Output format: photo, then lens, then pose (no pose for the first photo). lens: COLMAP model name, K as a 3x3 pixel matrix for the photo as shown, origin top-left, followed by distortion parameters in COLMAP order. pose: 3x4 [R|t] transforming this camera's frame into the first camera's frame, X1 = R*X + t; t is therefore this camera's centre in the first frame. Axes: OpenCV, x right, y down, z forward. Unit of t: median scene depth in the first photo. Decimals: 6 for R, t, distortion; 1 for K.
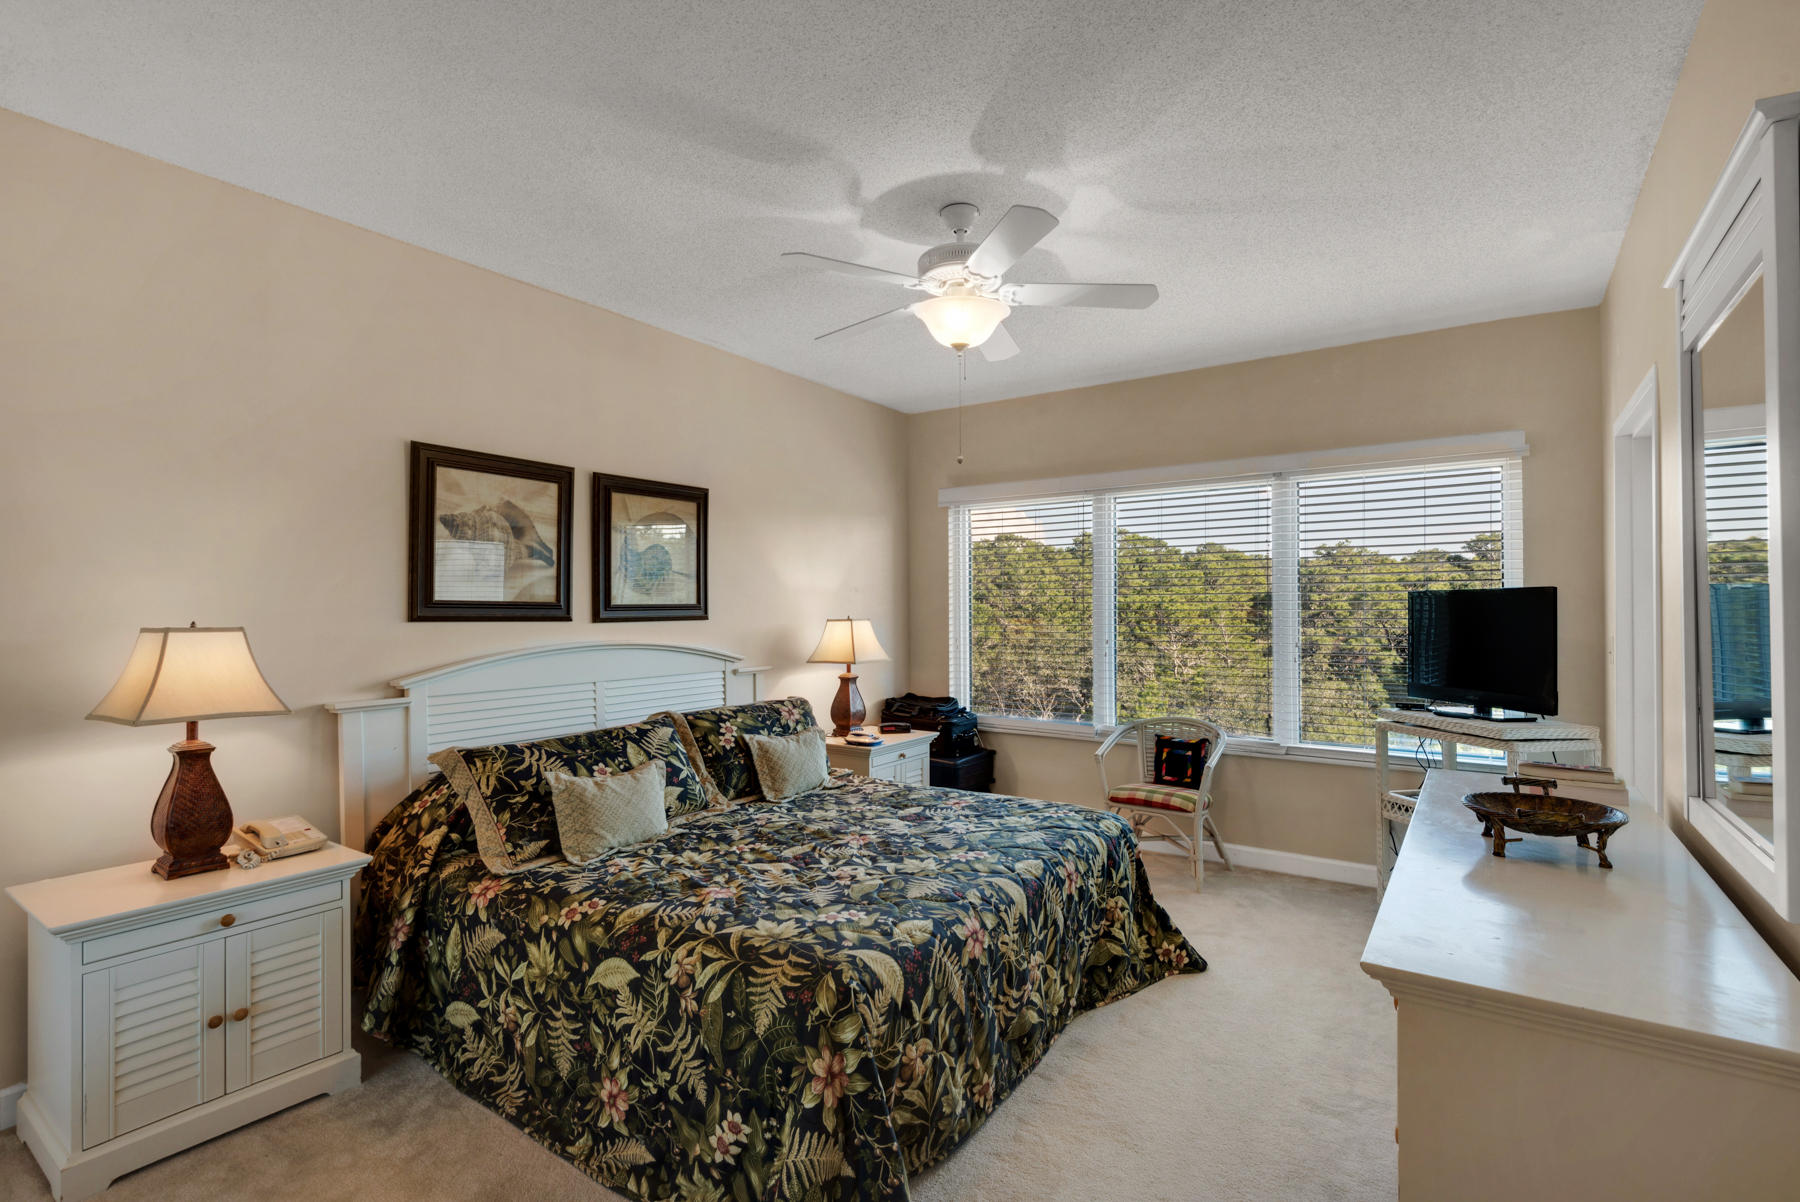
lens RADIAL K [[837.9, 0, 901.6], [0, 837.9, 602.2], [0, 0, 1]] dist [0.035442, -0.030302]
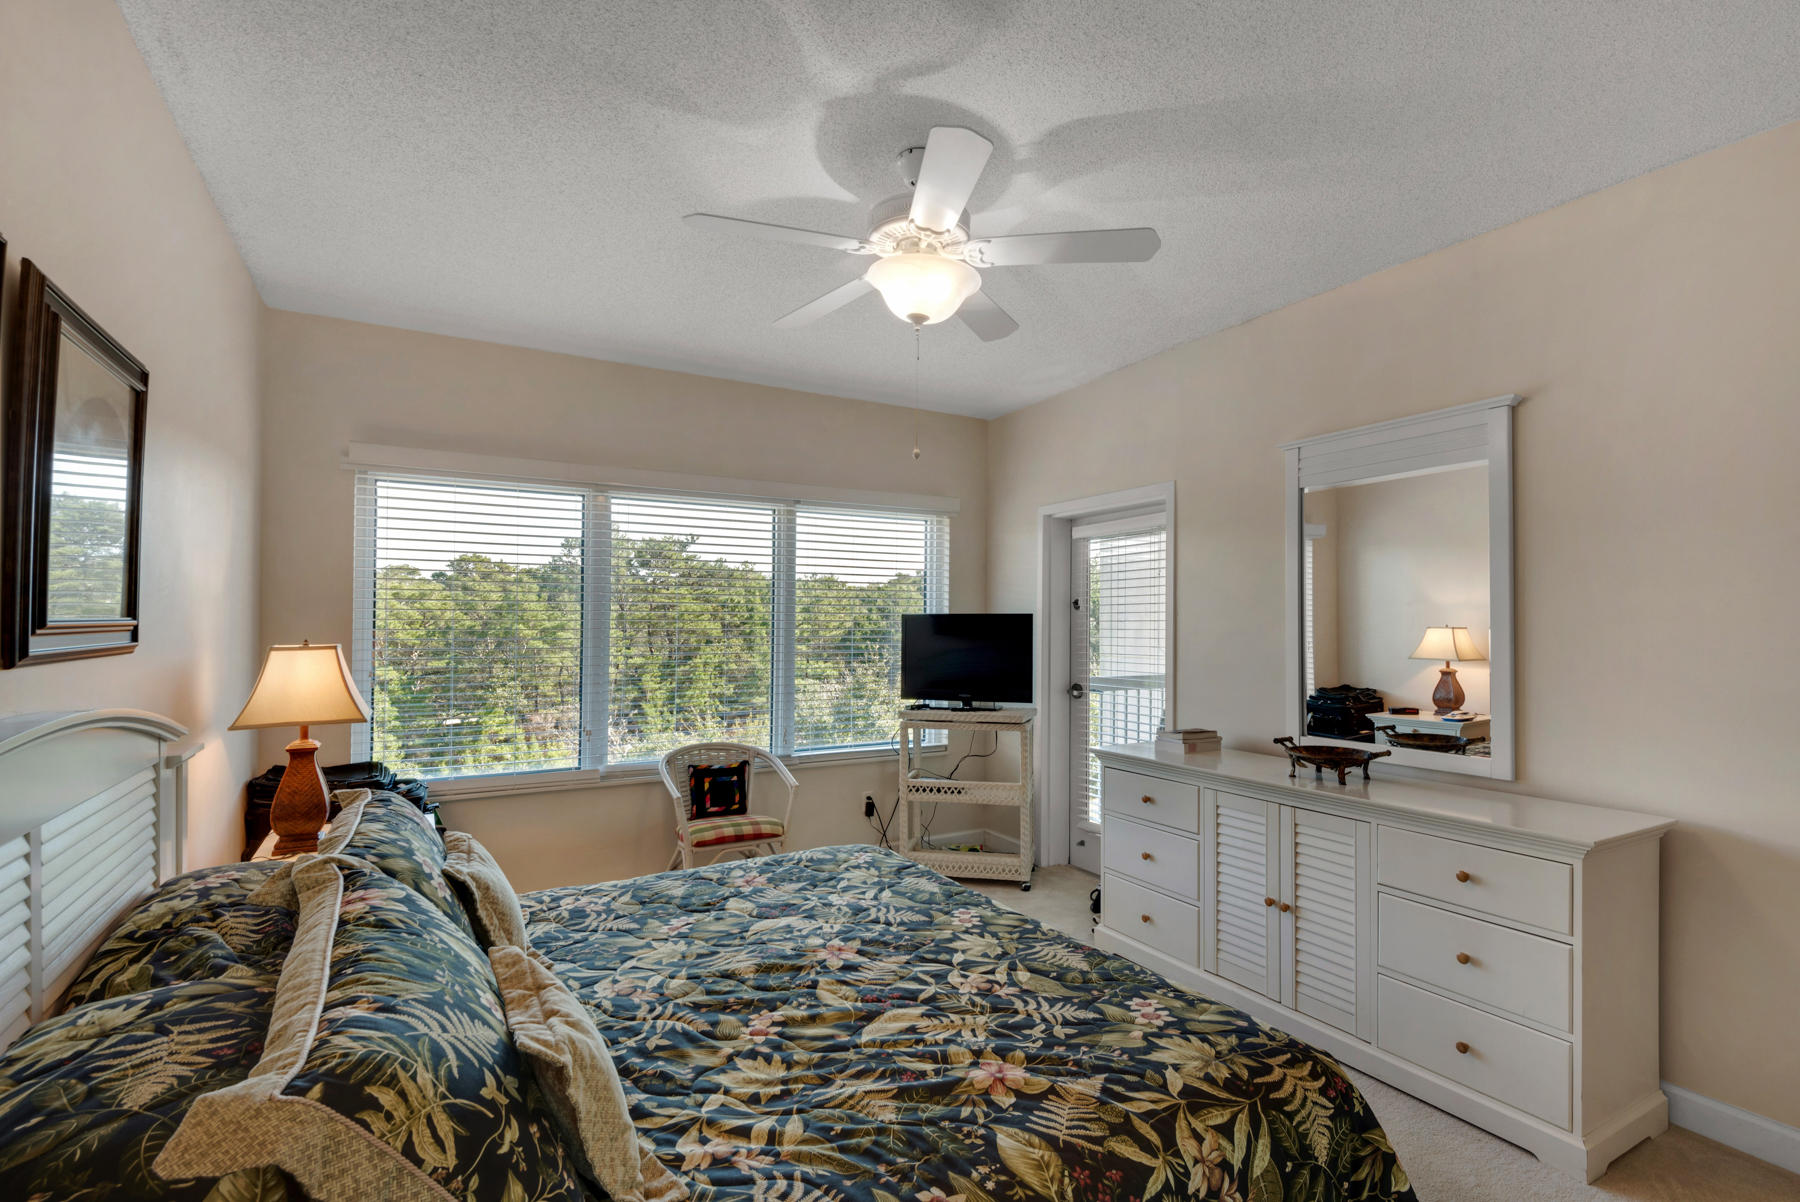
lens RADIAL K [[837.9, 0, 901.6], [0, 837.9, 602.2], [0, 0, 1]] dist [0.035442, -0.030302]
pose [[0.445611, 0.023264, 0.894924, -0.762163], [-0.008138, 0.999726, -0.021937, -0.004221], [-0.895190, 0.002493, 0.445678, 0.698356]]
